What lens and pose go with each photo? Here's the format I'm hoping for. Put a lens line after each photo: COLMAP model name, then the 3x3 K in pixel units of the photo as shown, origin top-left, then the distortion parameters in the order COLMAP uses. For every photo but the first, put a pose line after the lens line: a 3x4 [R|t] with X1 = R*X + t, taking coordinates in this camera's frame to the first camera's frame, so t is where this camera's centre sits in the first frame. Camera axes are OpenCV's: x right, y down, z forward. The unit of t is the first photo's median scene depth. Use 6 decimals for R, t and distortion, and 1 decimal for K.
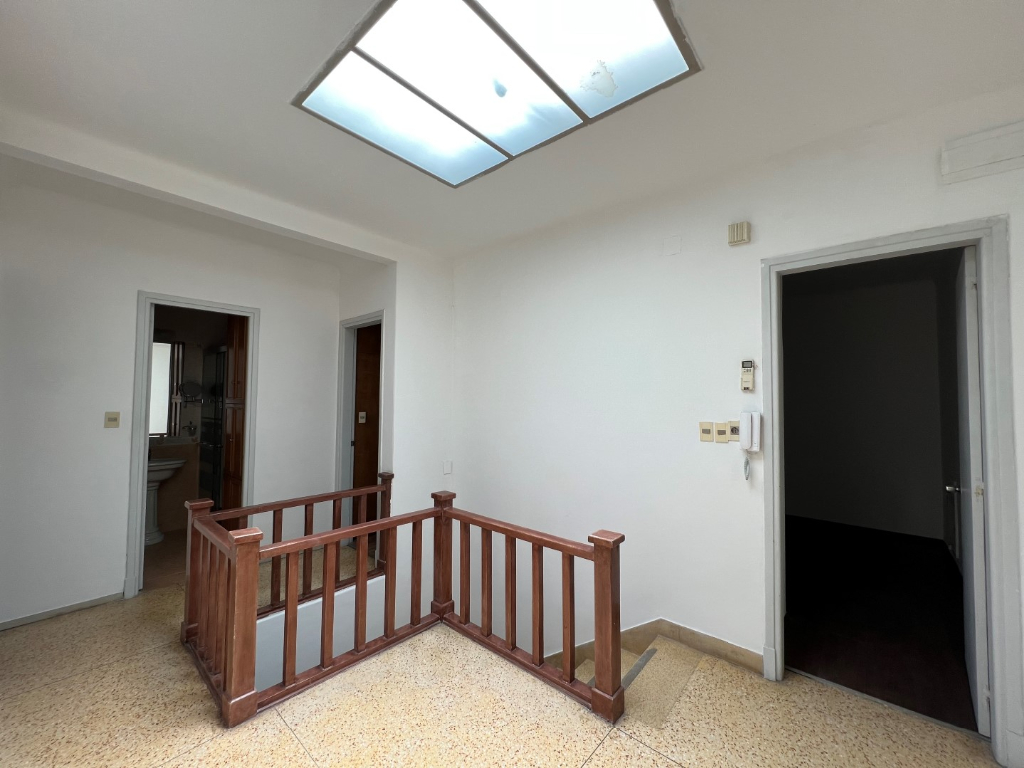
lens RADIAL K [[406.4, 0, 512.0], [0, 406.4, 384.0], [0, 0, 1]] dist [0.008208, 0.000320]
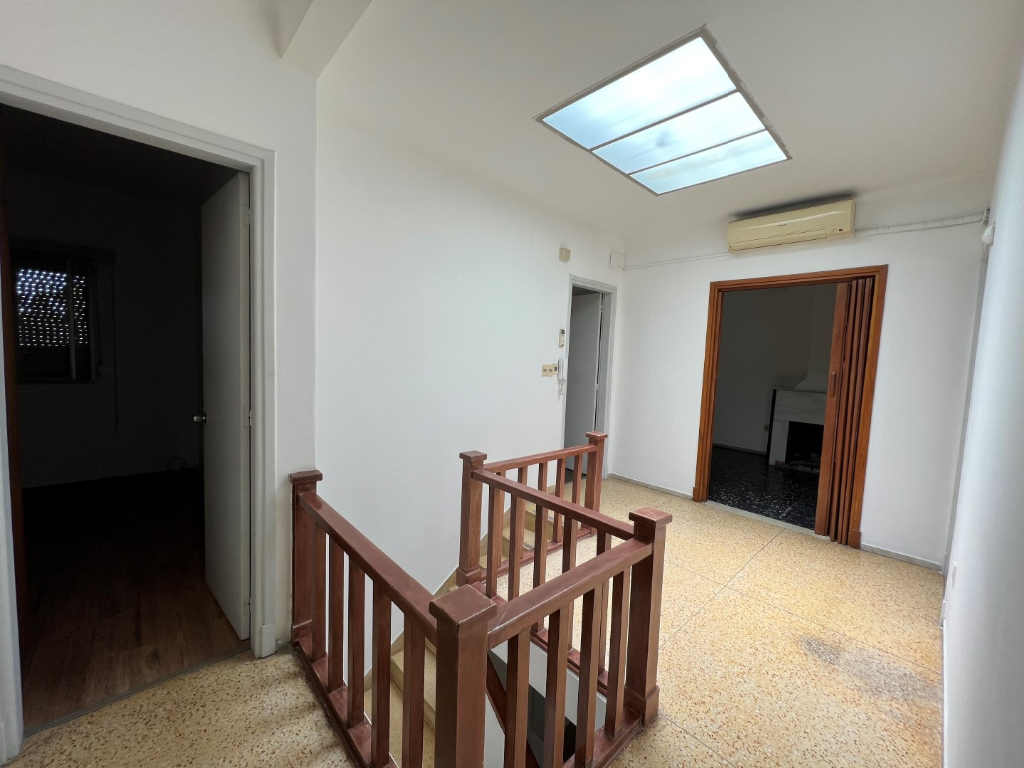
lens RADIAL K [[410.8, 0, 515.4], [0, 410.8, 383.8], [0, 0, 1]] dist [0.001289, 0.000211]
pose [[0.101815, -0.070085, 0.992331, -1.244653], [-0.069275, 0.994594, 0.077352, 0.054849], [-0.992388, -0.076619, 0.096410, 1.013597]]
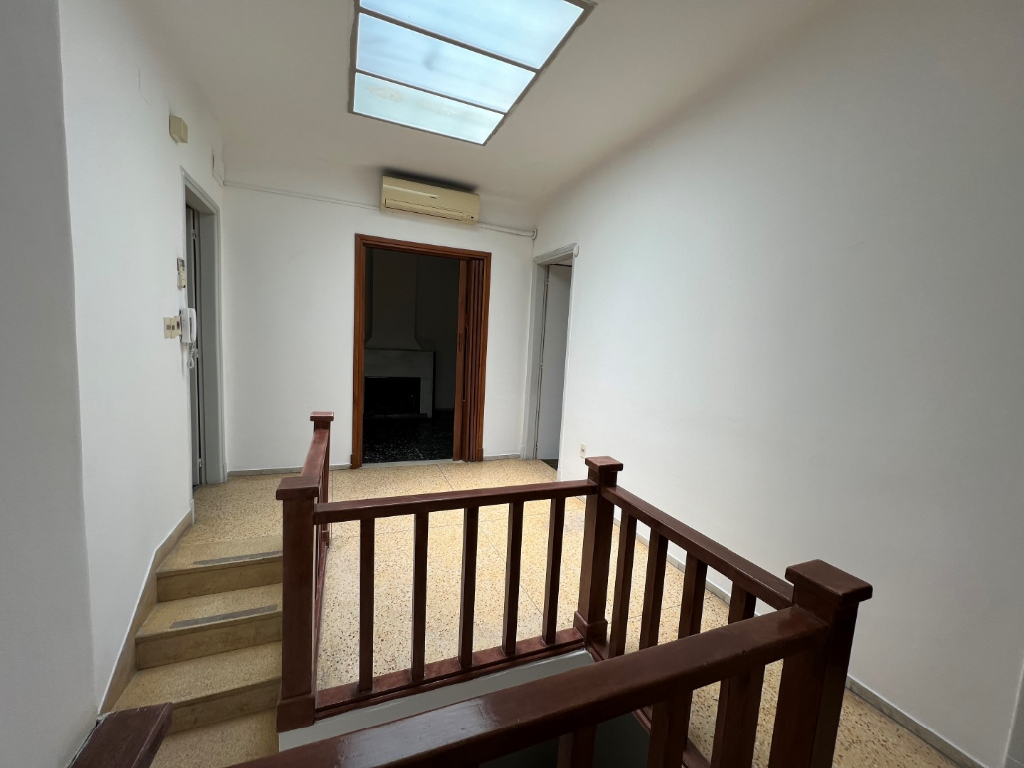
lens RADIAL K [[410.8, 0, 515.4], [0, 410.8, 383.8], [0, 0, 1]] dist [0.001289, 0.000211]
pose [[-0.894245, -0.097554, 0.436817, -0.716476], [-0.070958, 0.994515, 0.076841, 0.123206], [-0.441917, 0.037719, -0.896262, 1.596700]]
